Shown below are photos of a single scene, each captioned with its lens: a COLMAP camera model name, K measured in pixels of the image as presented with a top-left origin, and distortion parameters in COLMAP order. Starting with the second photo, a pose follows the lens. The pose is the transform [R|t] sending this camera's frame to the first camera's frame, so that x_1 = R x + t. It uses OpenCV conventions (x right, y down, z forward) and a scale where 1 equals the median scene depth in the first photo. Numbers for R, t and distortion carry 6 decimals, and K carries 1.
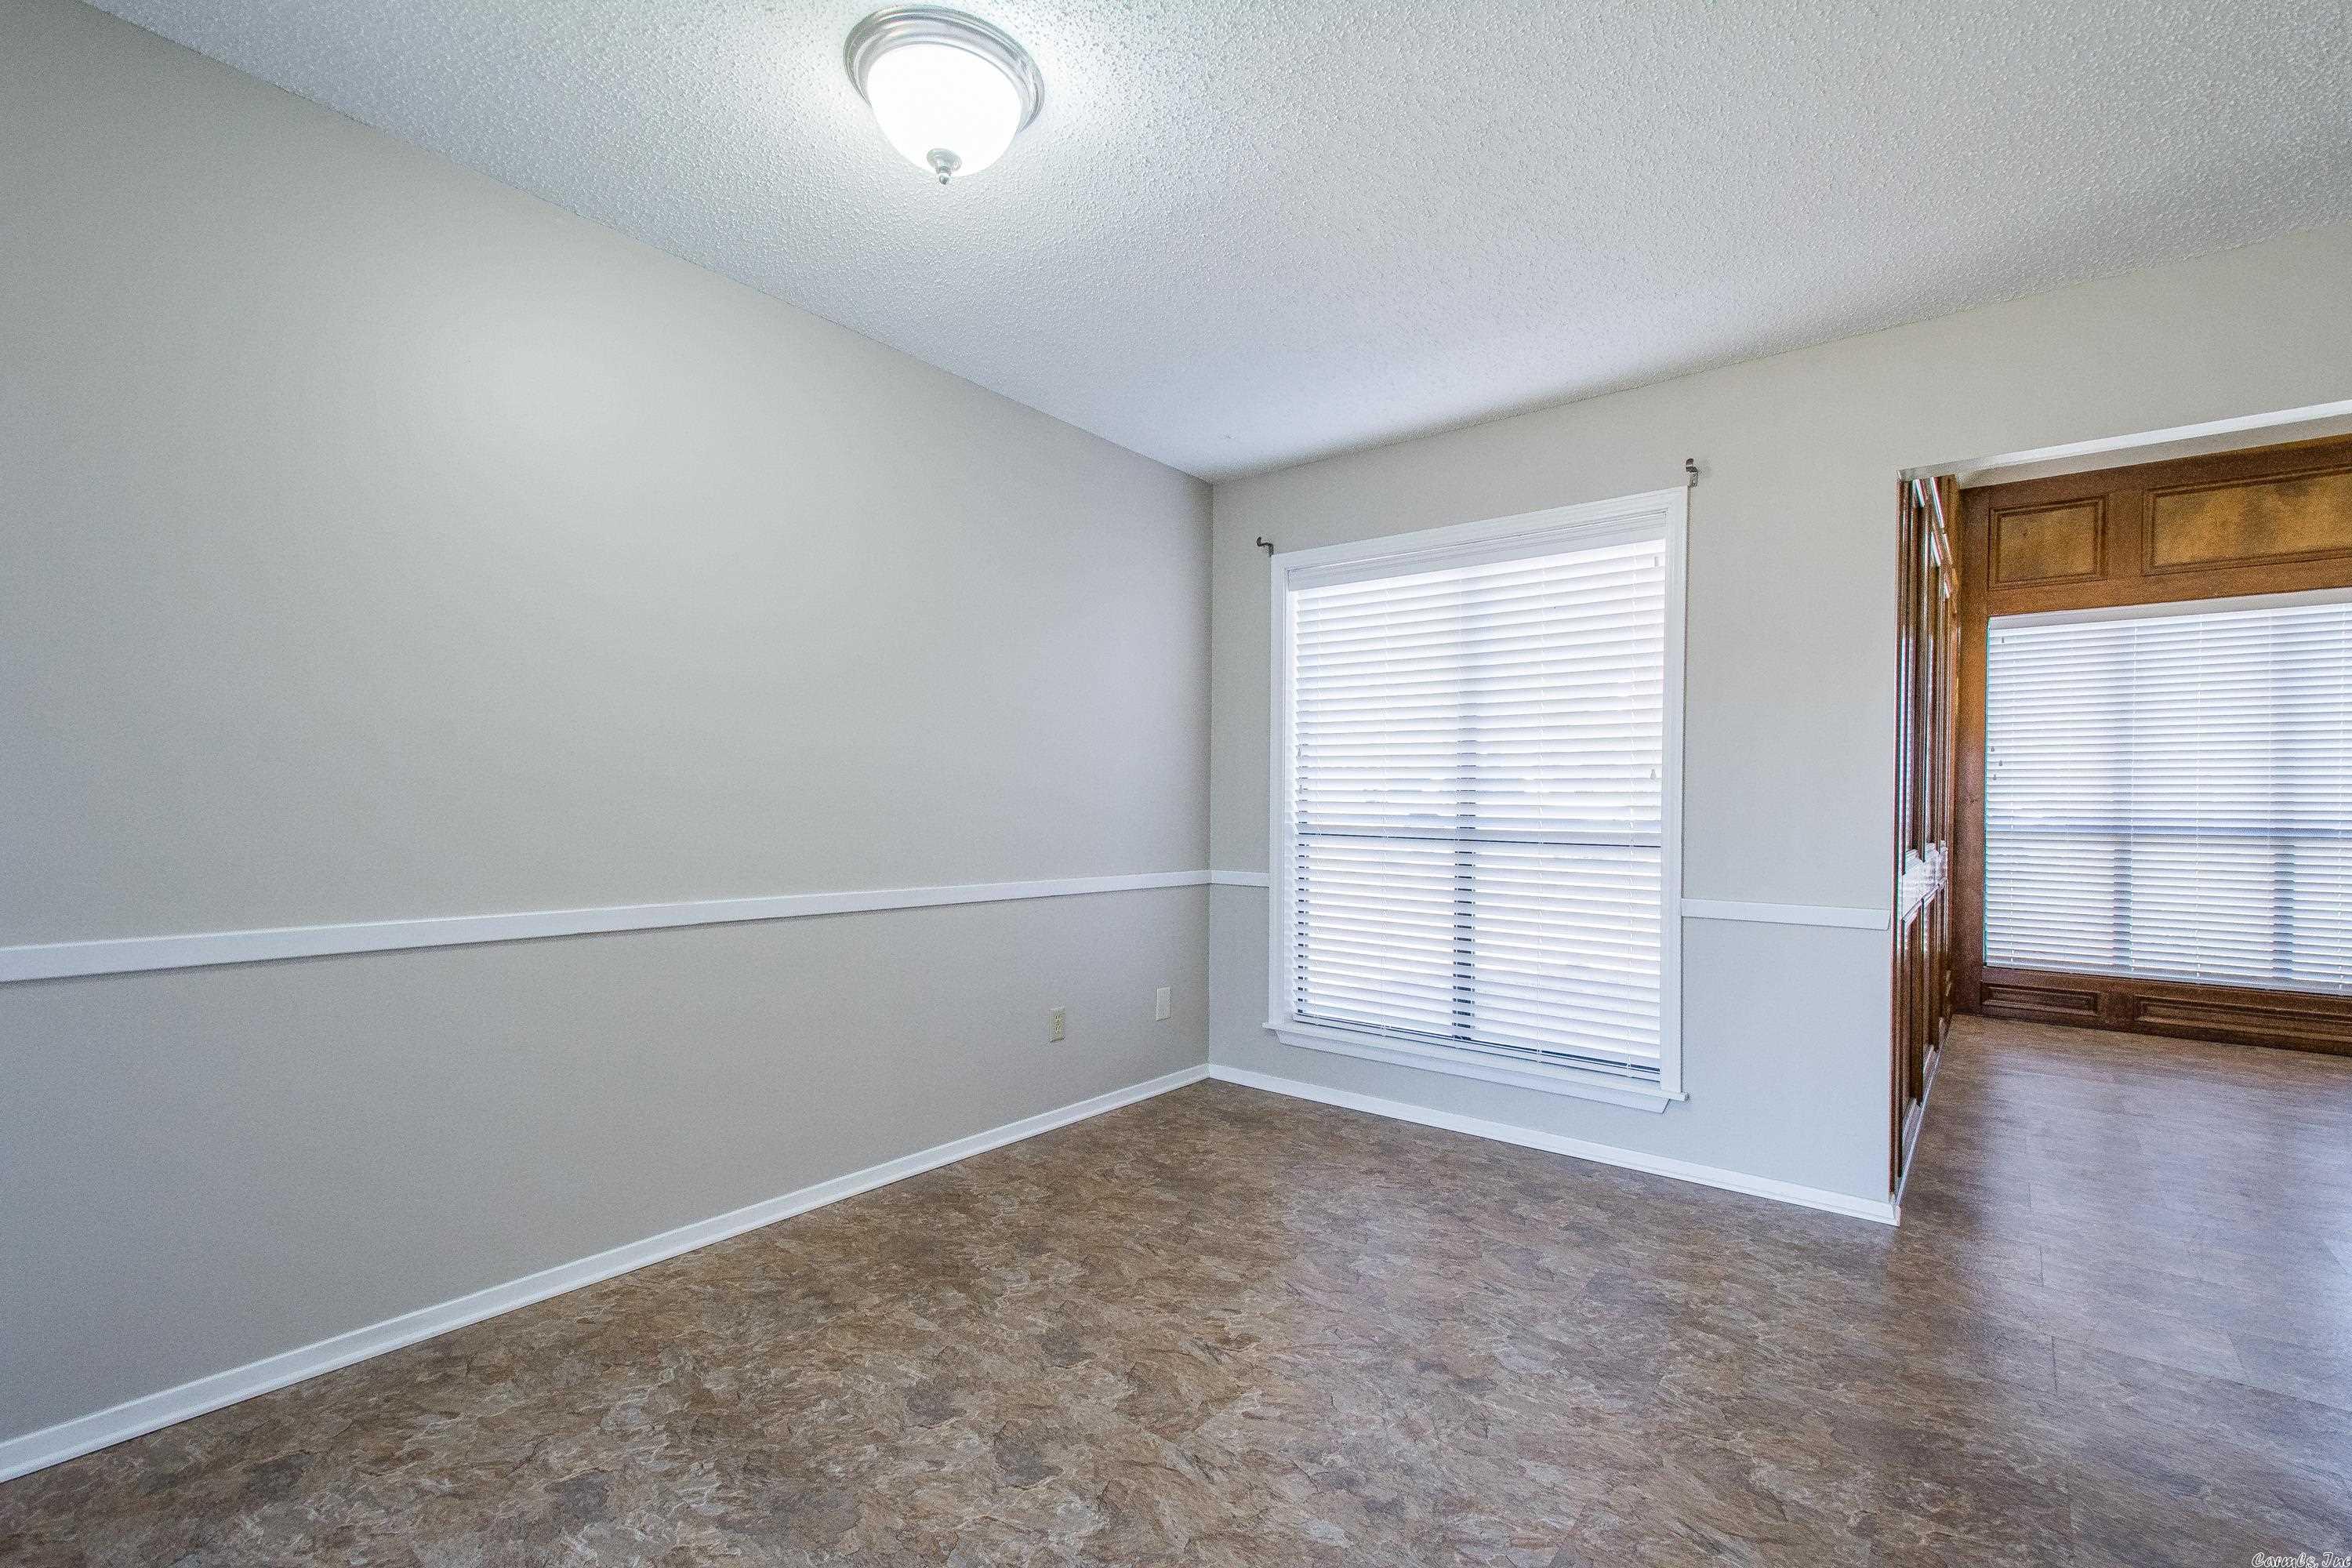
lens RADIAL K [[1053.9, 0, 1199.8], [0, 1053.9, 810.2], [0, 0, 1]] dist [0.011496, 0.000113]
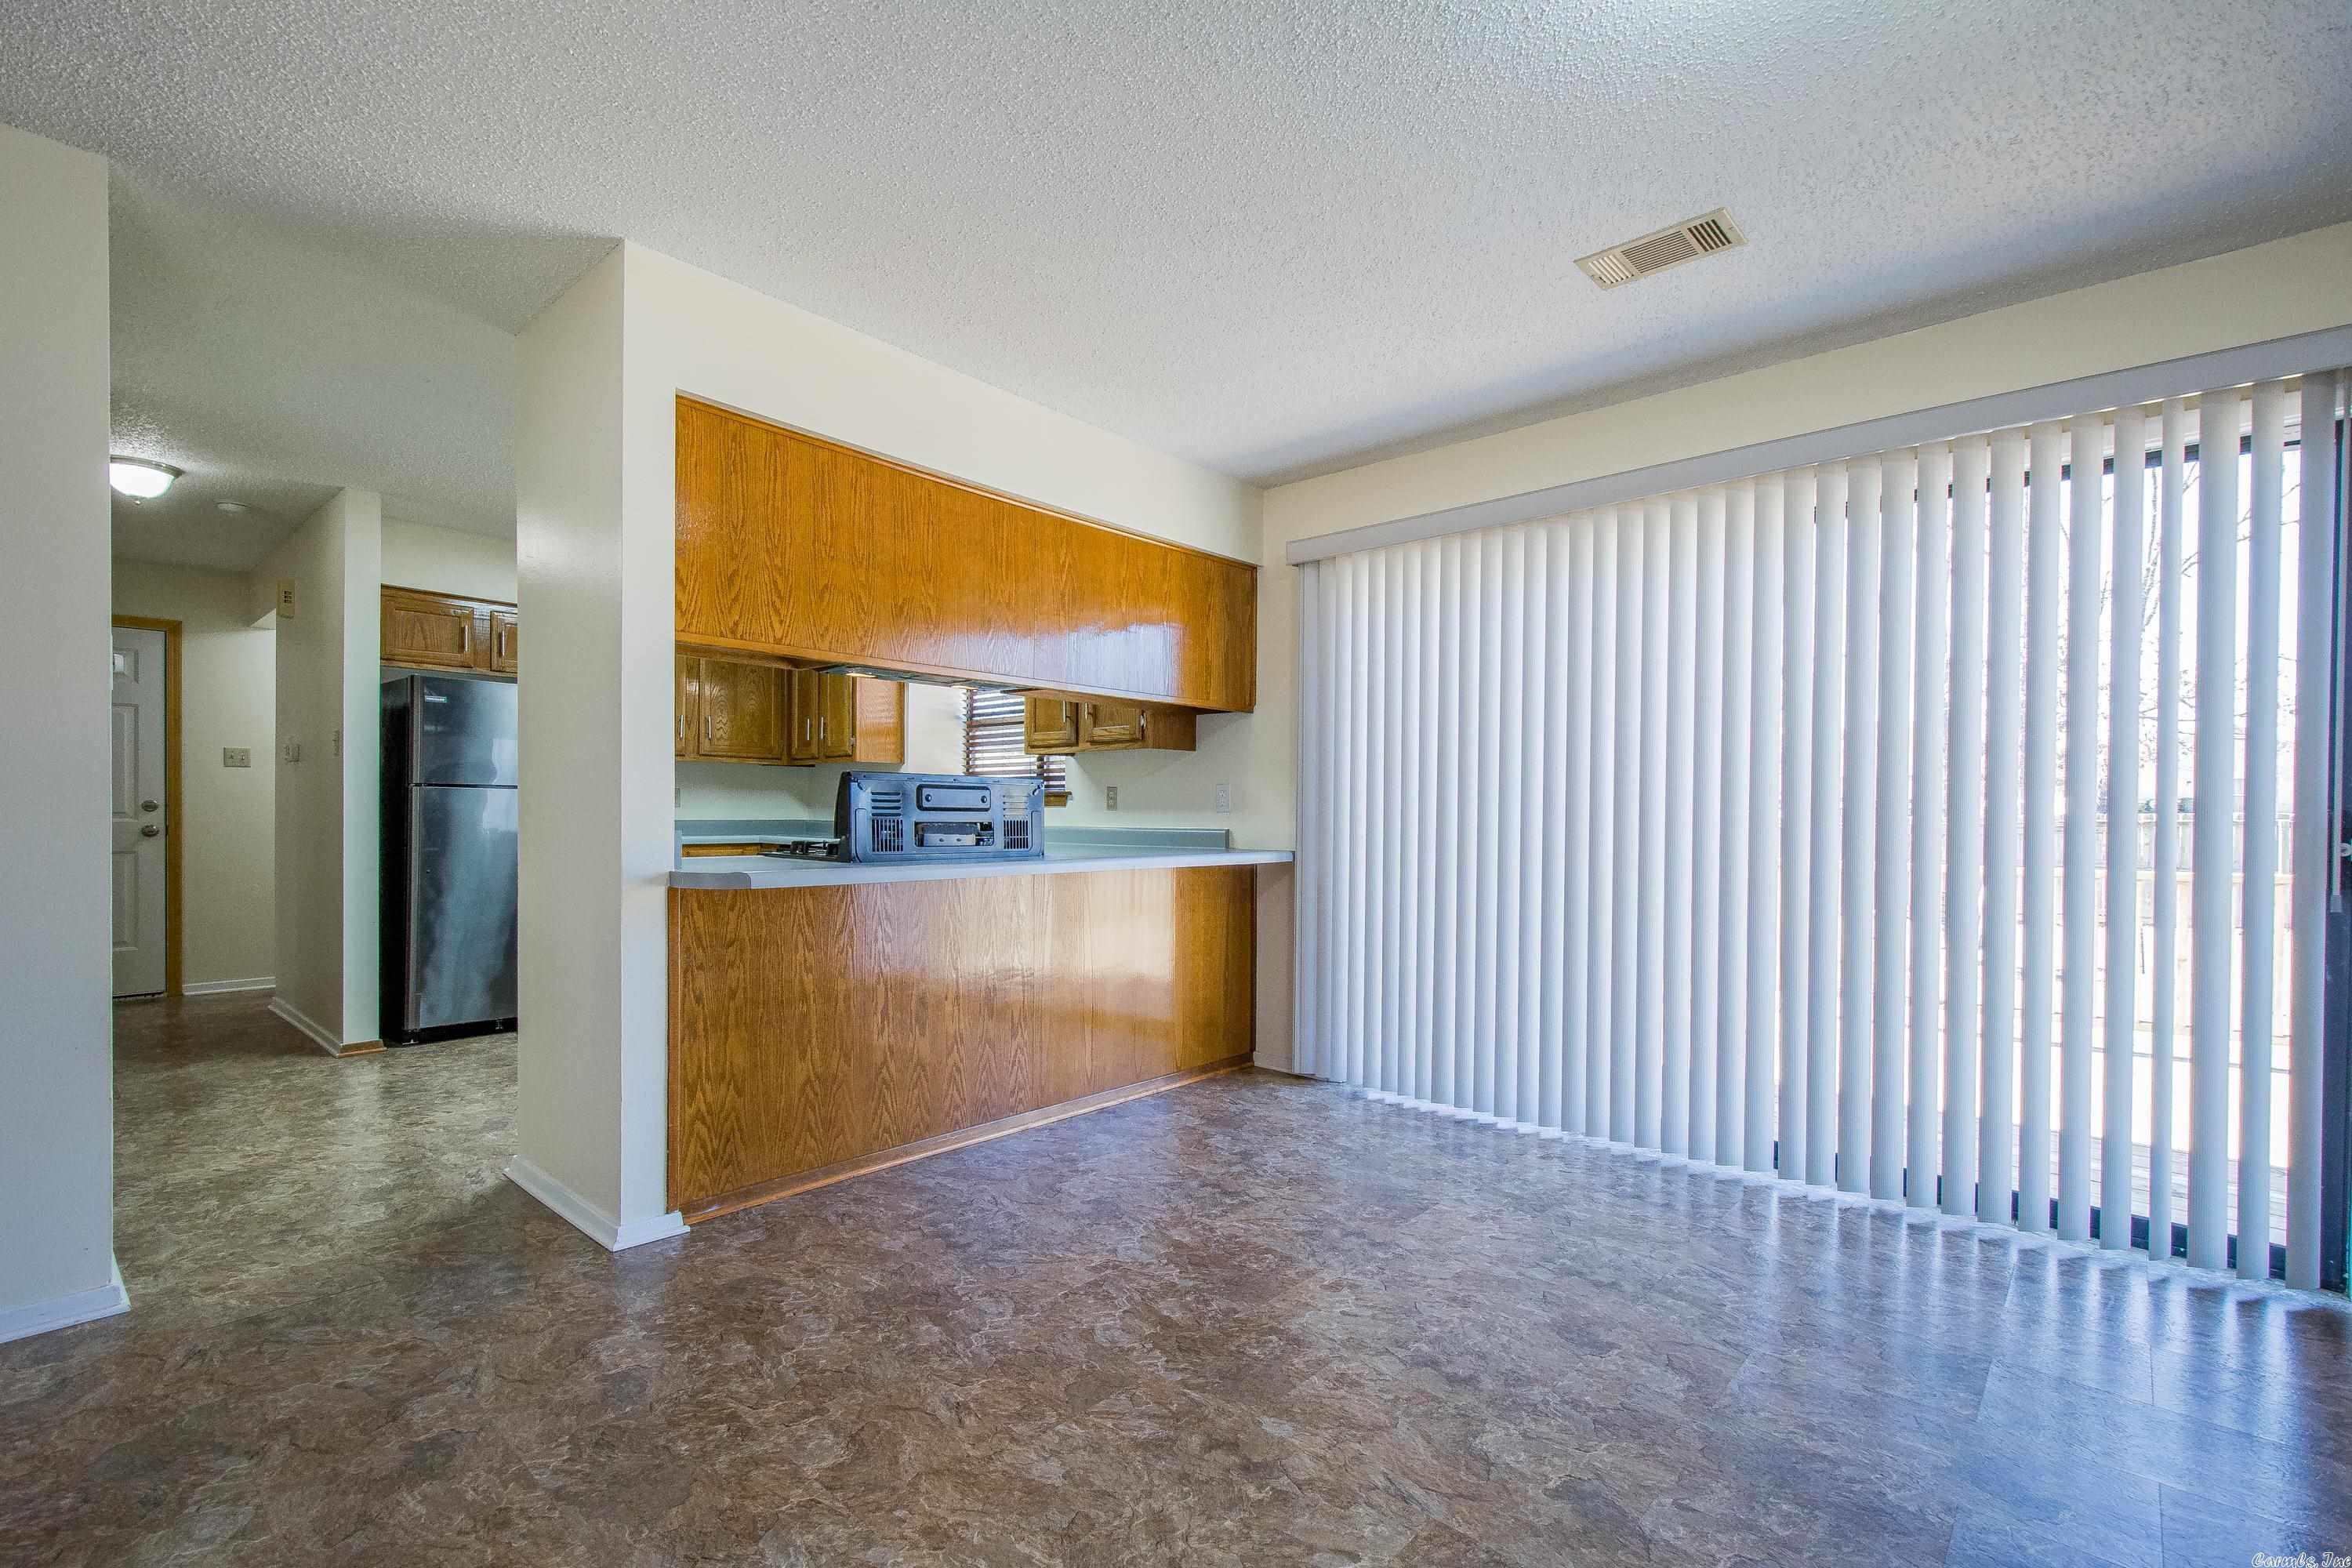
lens RADIAL K [[1042.3, 0, 1237.5], [0, 1042.3, 806.2], [0, 0, 1]] dist [0.003820, 0.000253]
pose [[-0.999441, -0.019058, 0.027466, 0.053350], [-0.018815, 0.999782, 0.009083, -0.001141], [-0.027633, 0.008561, -0.999581, 0.781535]]
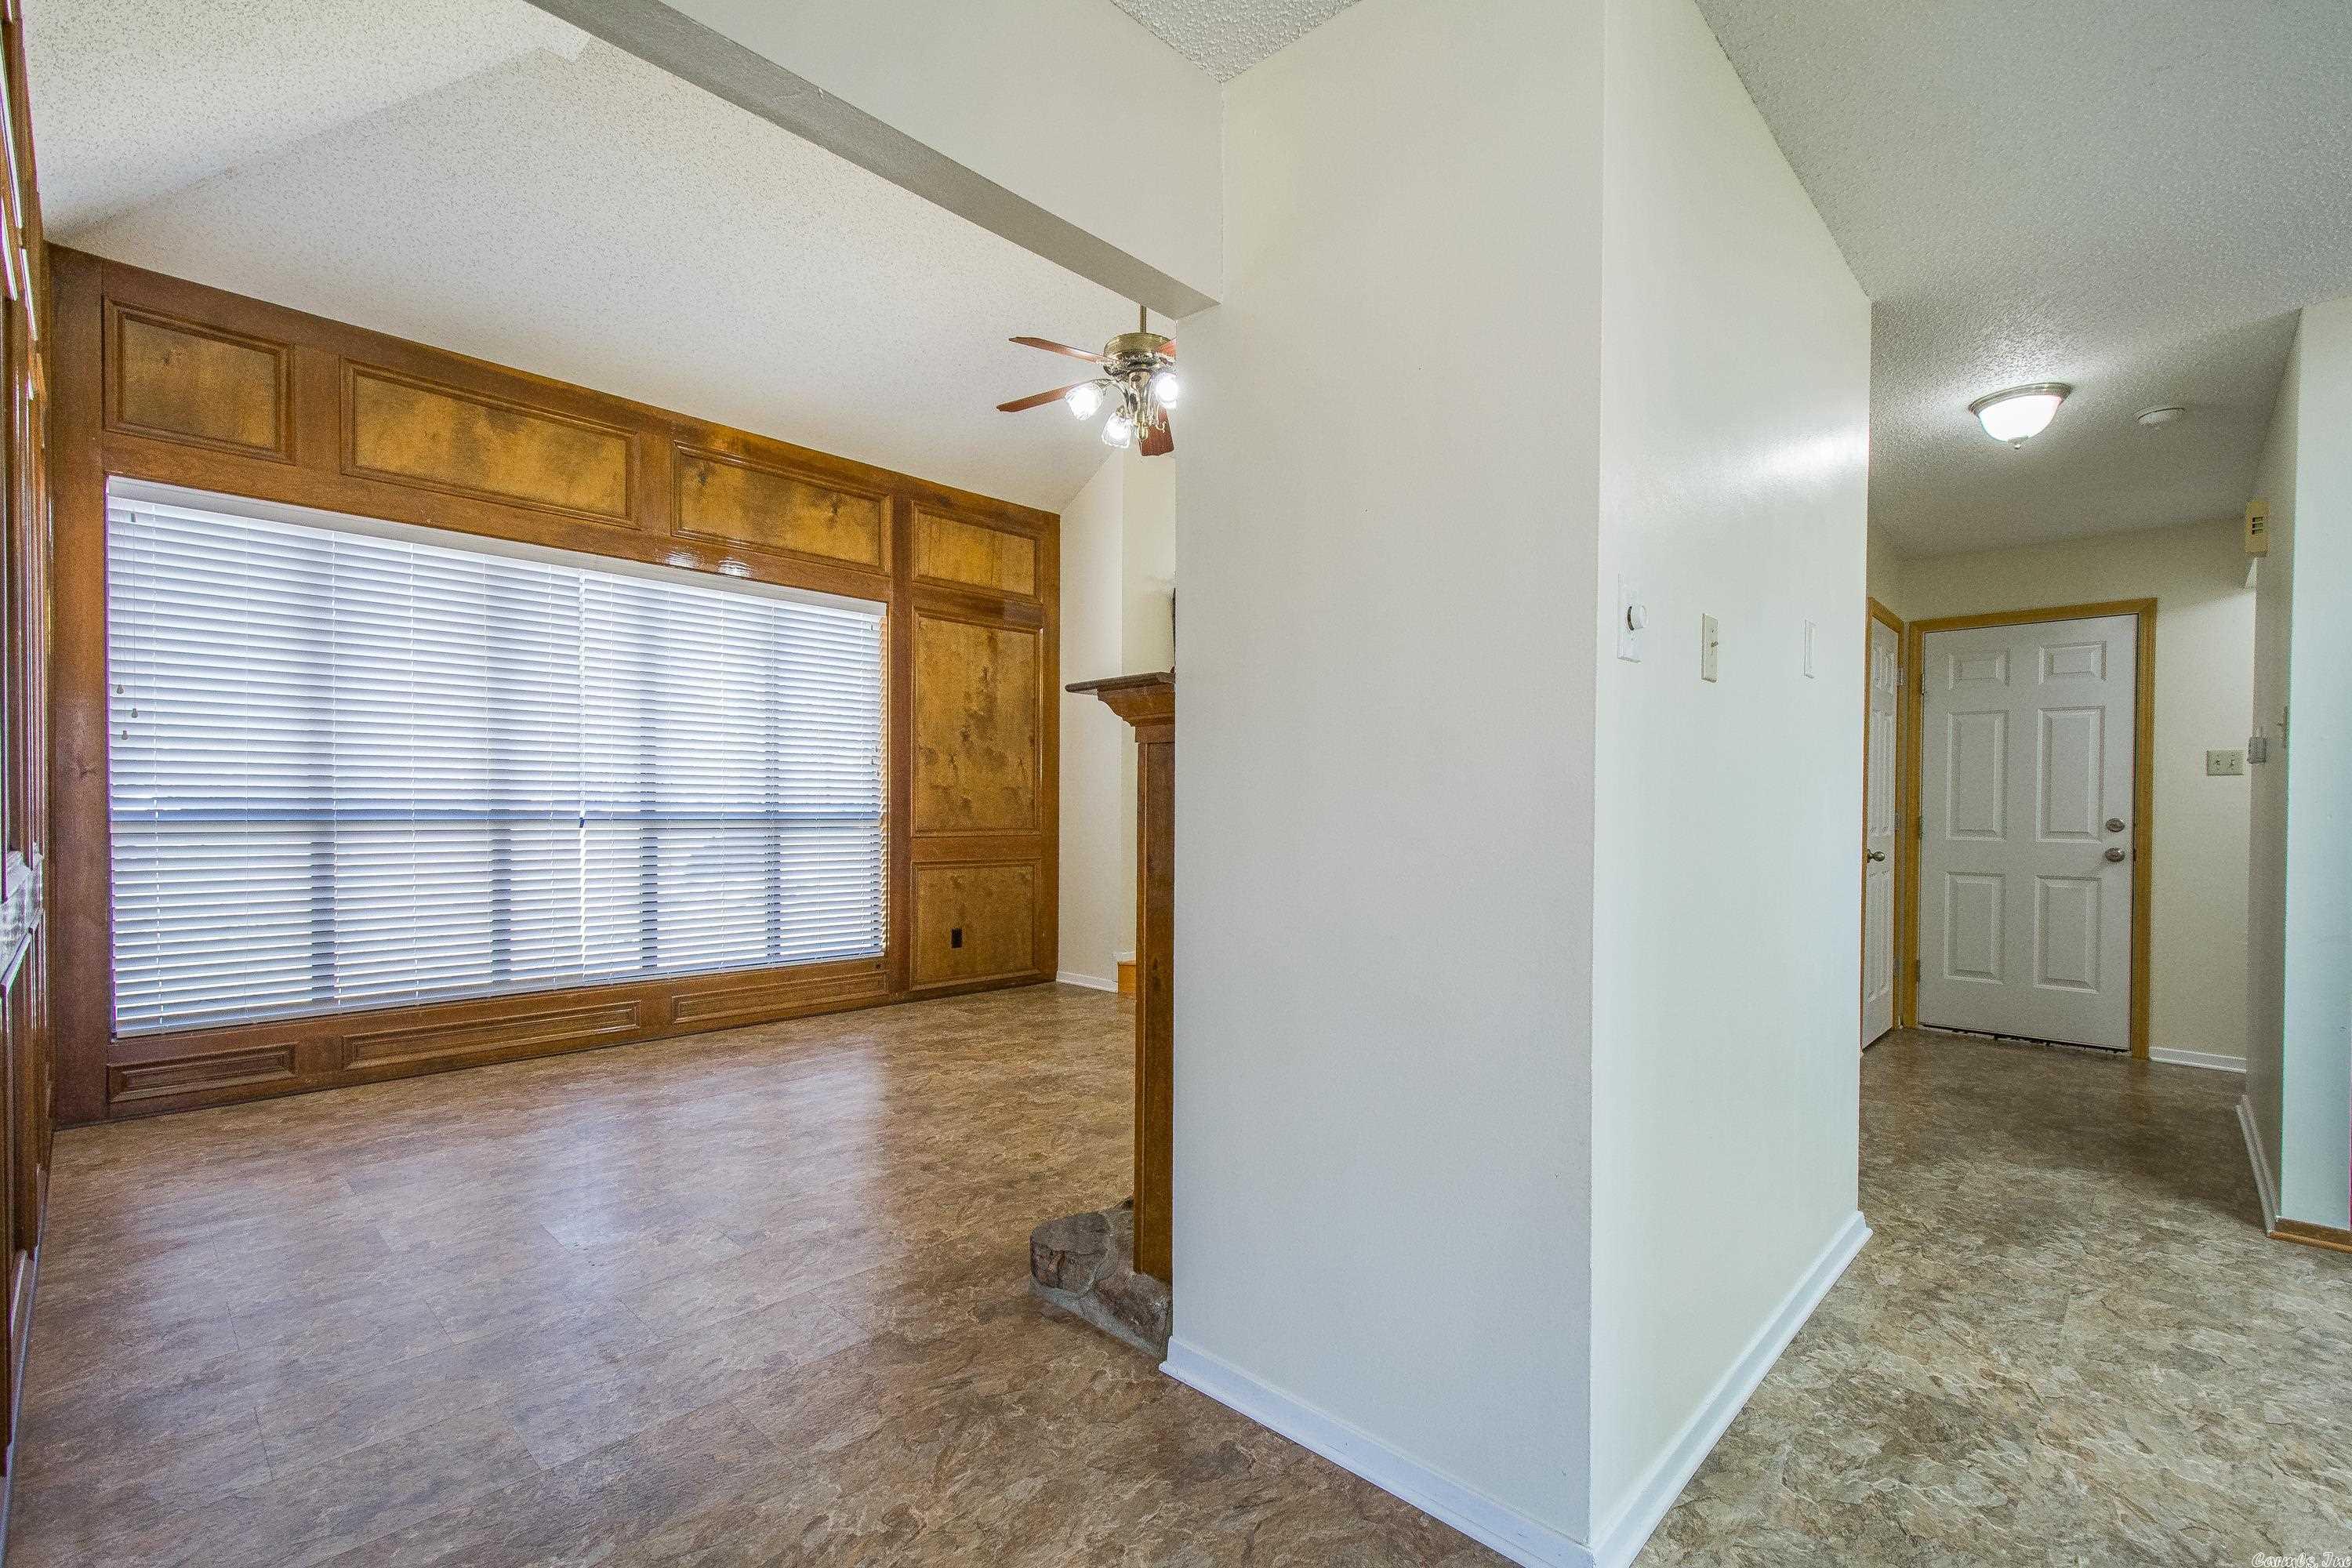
lens RADIAL K [[1026.2, 0, 1183.2], [0, 1026.2, 816.3], [0, 0, 1]] dist [0.000927, -0.000451]
pose [[0.100753, -0.023448, 0.994635, 0.264360], [-0.001101, 0.999719, 0.023680, 0.002000], [-0.994911, -0.003481, 0.100699, 0.401149]]
